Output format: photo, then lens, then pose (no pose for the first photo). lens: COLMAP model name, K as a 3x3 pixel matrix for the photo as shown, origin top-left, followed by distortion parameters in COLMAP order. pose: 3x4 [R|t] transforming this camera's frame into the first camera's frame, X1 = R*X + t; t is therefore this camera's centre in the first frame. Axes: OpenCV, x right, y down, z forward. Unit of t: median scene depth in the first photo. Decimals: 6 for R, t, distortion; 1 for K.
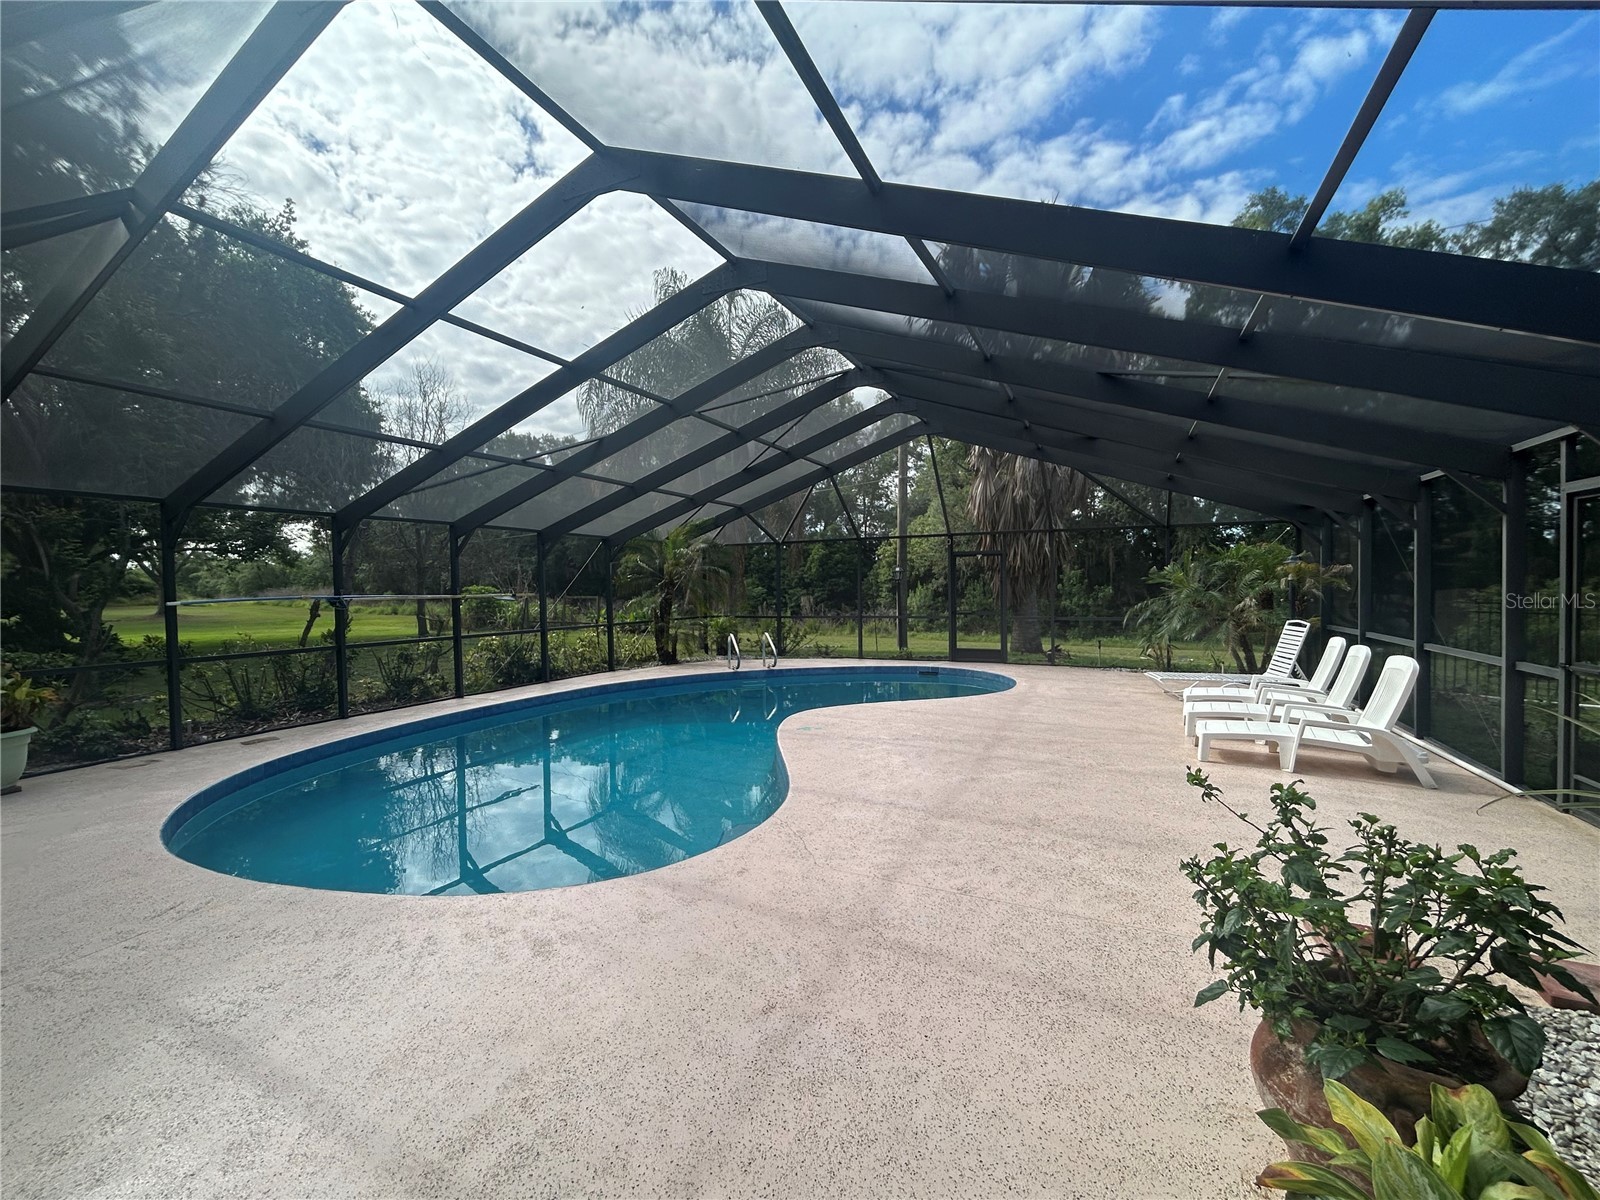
lens RADIAL K [[677.8, 0, 801.9], [0, 677.8, 604.8], [0, 0, 1]] dist [-0.002111, 0.000063]
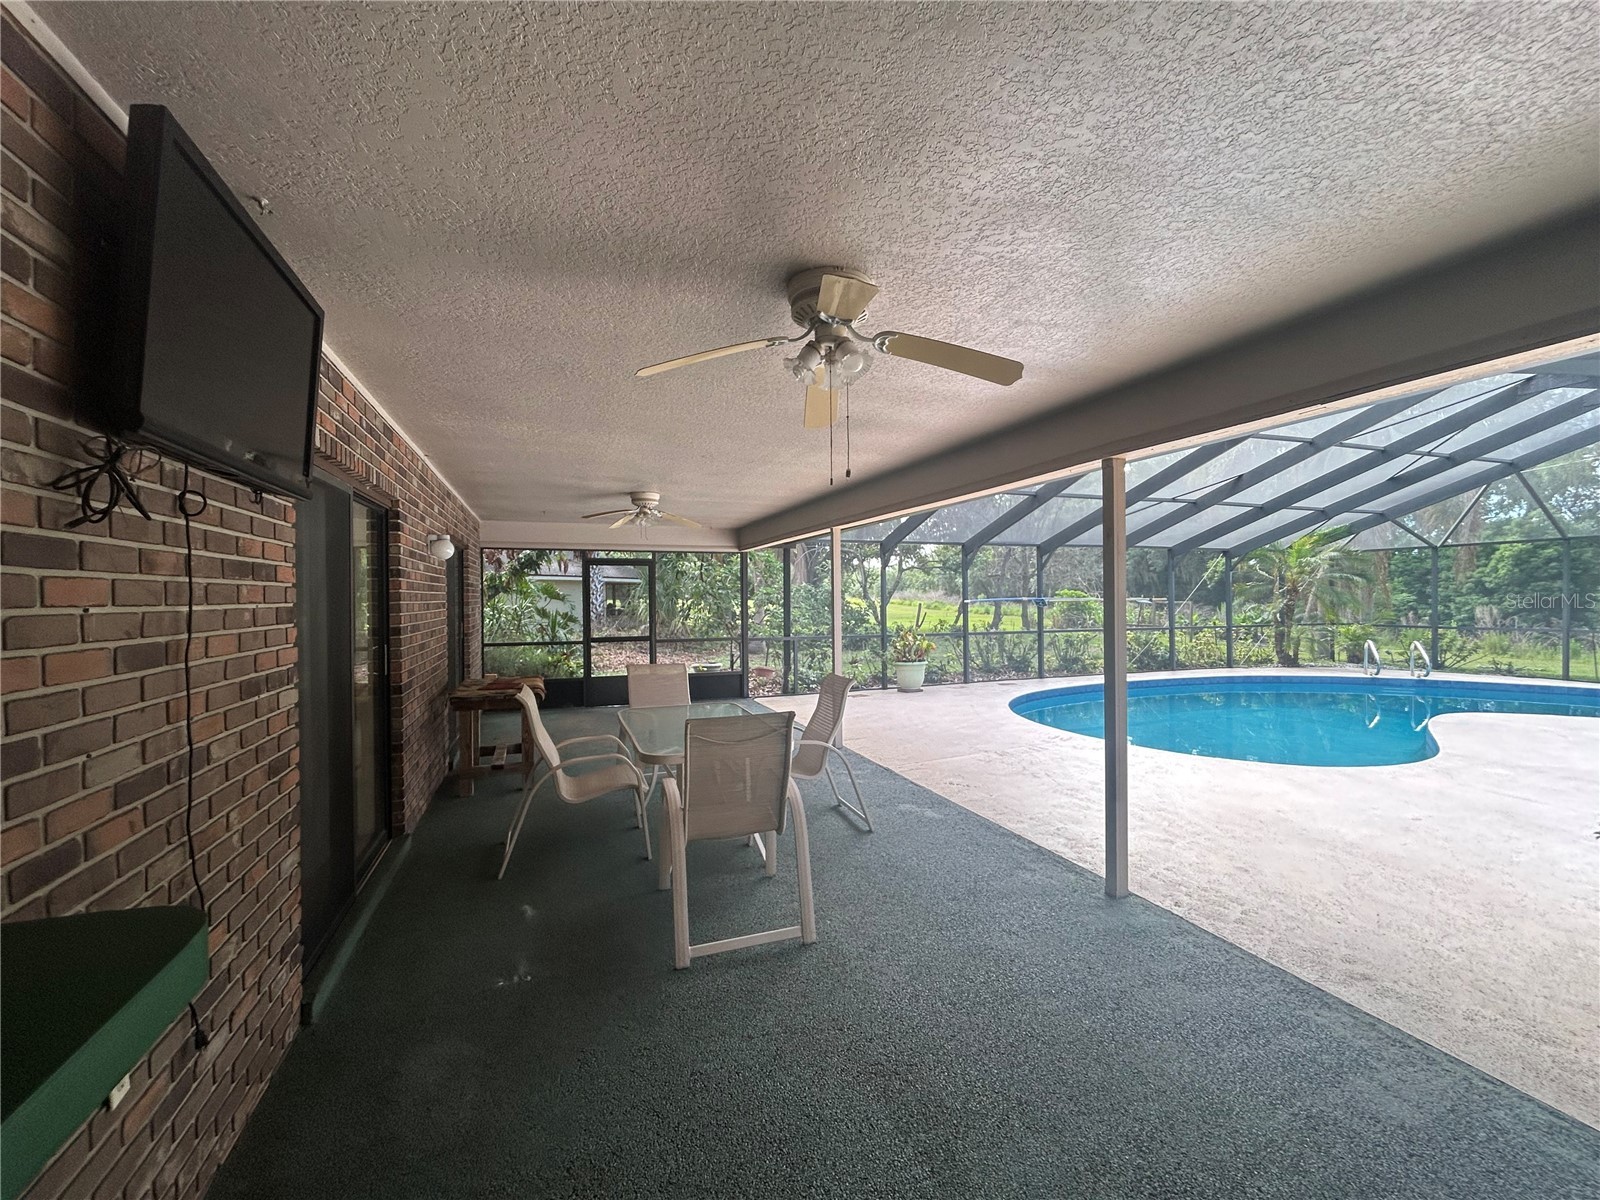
lens RADIAL K [[685.6, 0, 798.6], [0, 685.6, 595.5], [0, 0, 1]] dist [0.001213, 0.000481]
pose [[0.707374, 0.012053, -0.706737, 0.014715], [-0.025457, 0.999640, -0.008432, 0.004758], [0.706381, 0.023956, 0.707427, -0.288662]]
